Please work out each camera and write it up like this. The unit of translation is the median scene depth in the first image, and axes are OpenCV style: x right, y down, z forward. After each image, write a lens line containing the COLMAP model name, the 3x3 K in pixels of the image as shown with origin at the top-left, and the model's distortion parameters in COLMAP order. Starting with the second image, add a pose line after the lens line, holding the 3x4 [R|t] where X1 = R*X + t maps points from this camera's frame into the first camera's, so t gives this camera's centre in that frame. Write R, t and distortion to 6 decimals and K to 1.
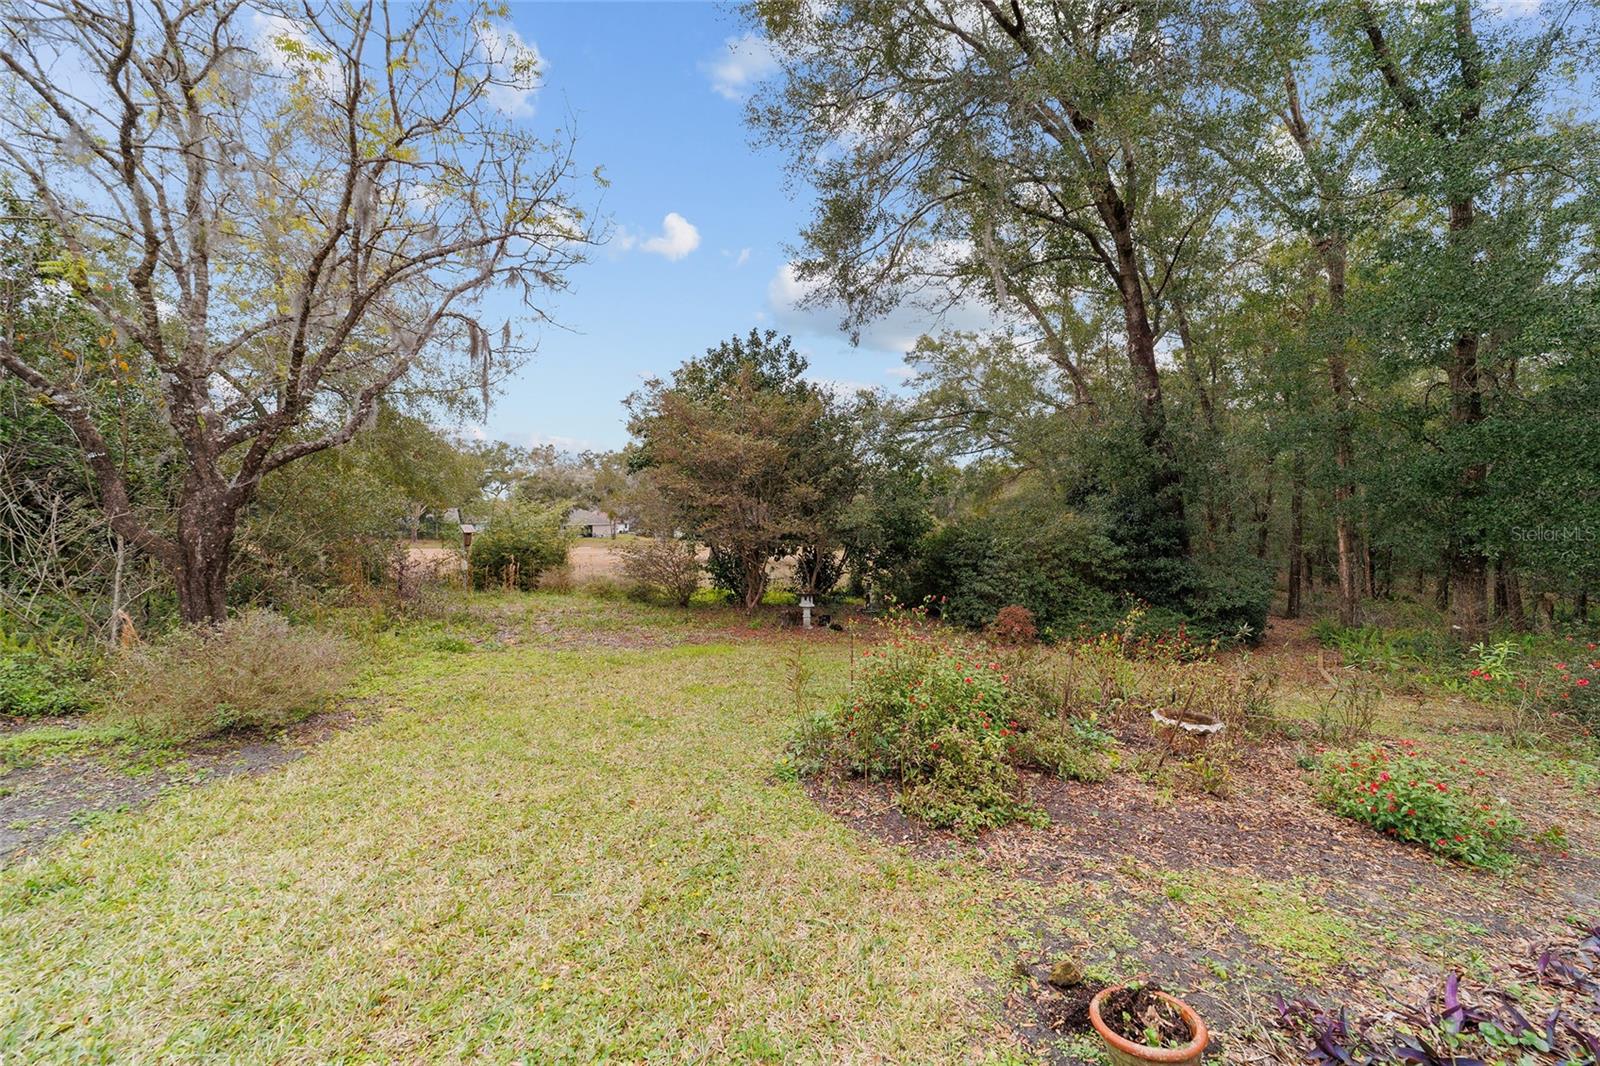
lens RADIAL K [[617.5, 0, 787.1], [0, 617.5, 523.5], [0, 0, 1]] dist [-0.013600, 0.006844]
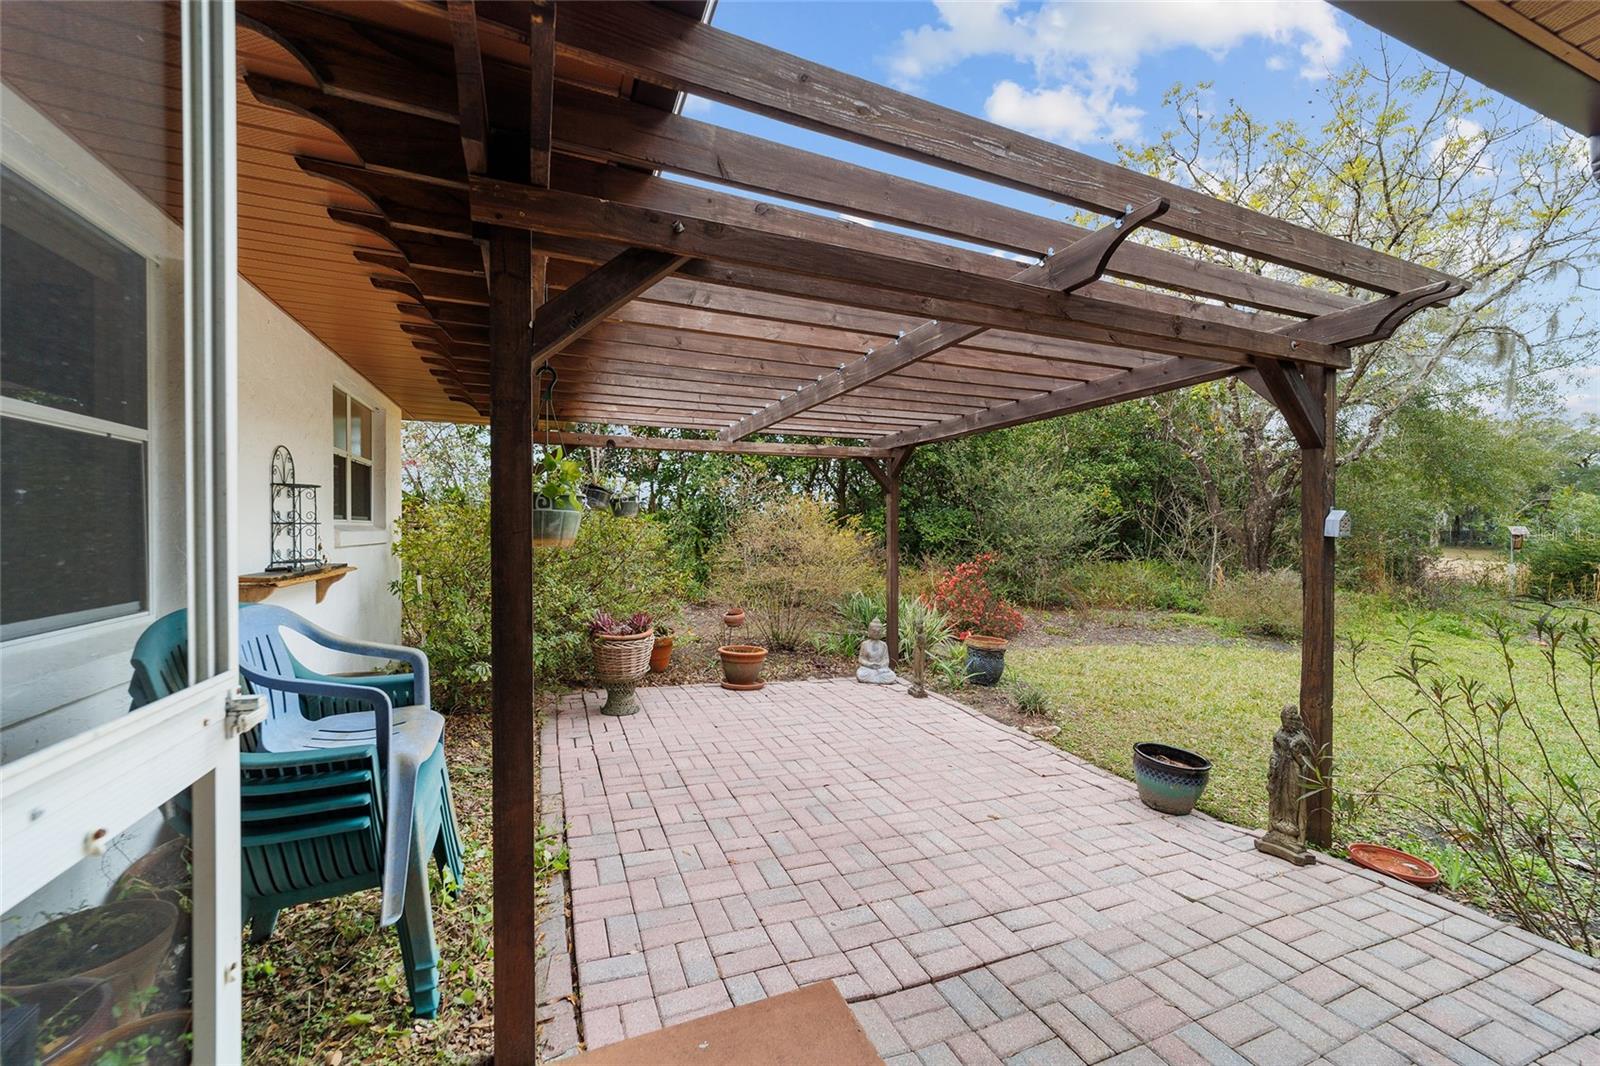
lens RADIAL K [[617.5, 0, 801.1], [0, 617.5, 535.4], [0, 0, 1]] dist [-0.013600, 0.006844]
pose [[0.164493, 0.028041, -0.985980, 0.217076], [-0.015885, 0.999542, 0.025776, 0.009319], [0.986250, 0.011423, 0.164863, -0.220628]]
